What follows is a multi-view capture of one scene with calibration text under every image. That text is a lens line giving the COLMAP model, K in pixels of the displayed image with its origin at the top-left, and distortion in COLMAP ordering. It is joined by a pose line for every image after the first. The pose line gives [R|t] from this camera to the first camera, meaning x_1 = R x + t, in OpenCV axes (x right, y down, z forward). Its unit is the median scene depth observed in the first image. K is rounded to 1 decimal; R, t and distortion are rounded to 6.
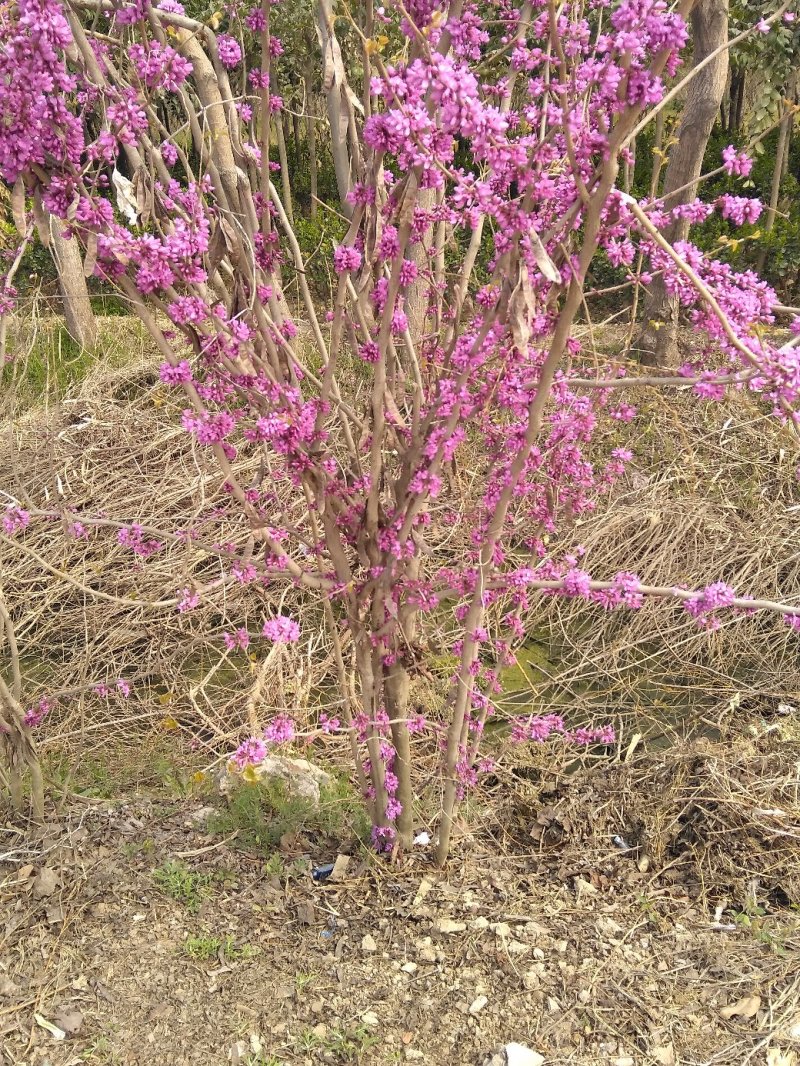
lens RADIAL K [[1072.6, 0, 400.0], [0, 1072.6, 533.0], [0, 0, 1]] dist [0.138257, -0.158933]
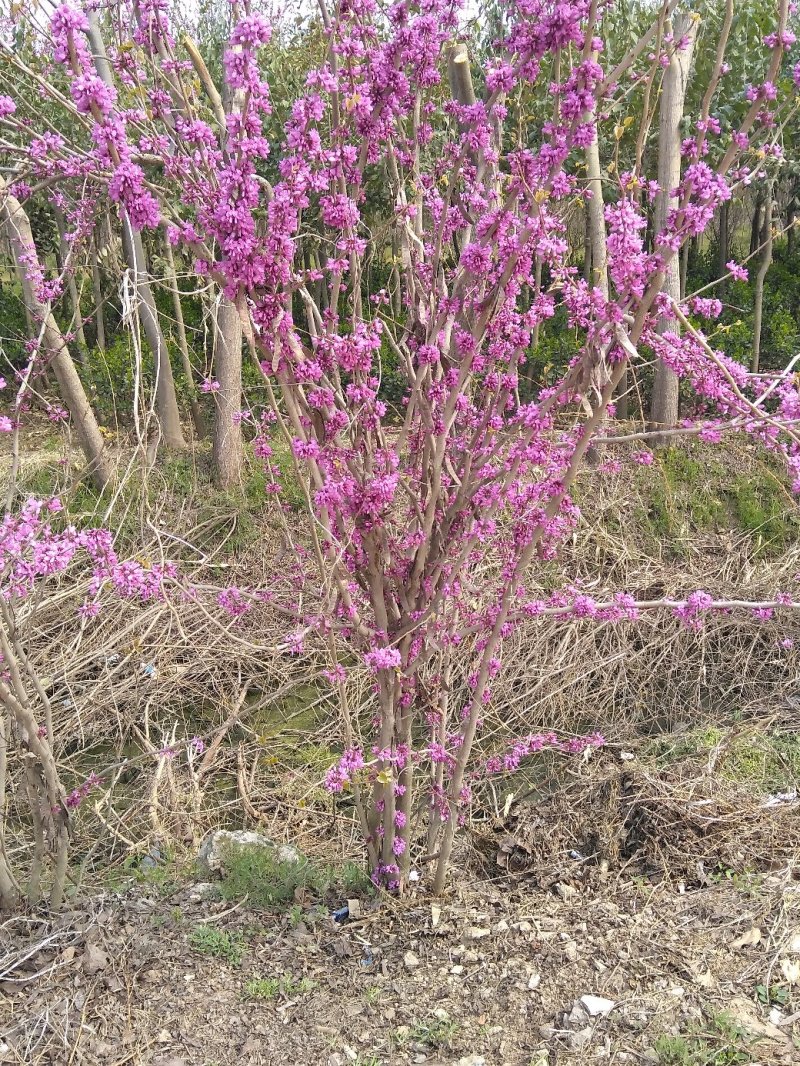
lens RADIAL K [[1072.6, 0, 400.0], [0, 1072.6, 533.0], [0, 0, 1]] dist [0.138257, -0.158933]
pose [[0.970297, -0.076841, 0.229387, -0.244517], [0.102287, 0.989597, -0.101171, 0.051379], [-0.219227, 0.121629, 0.968063, -0.125201]]
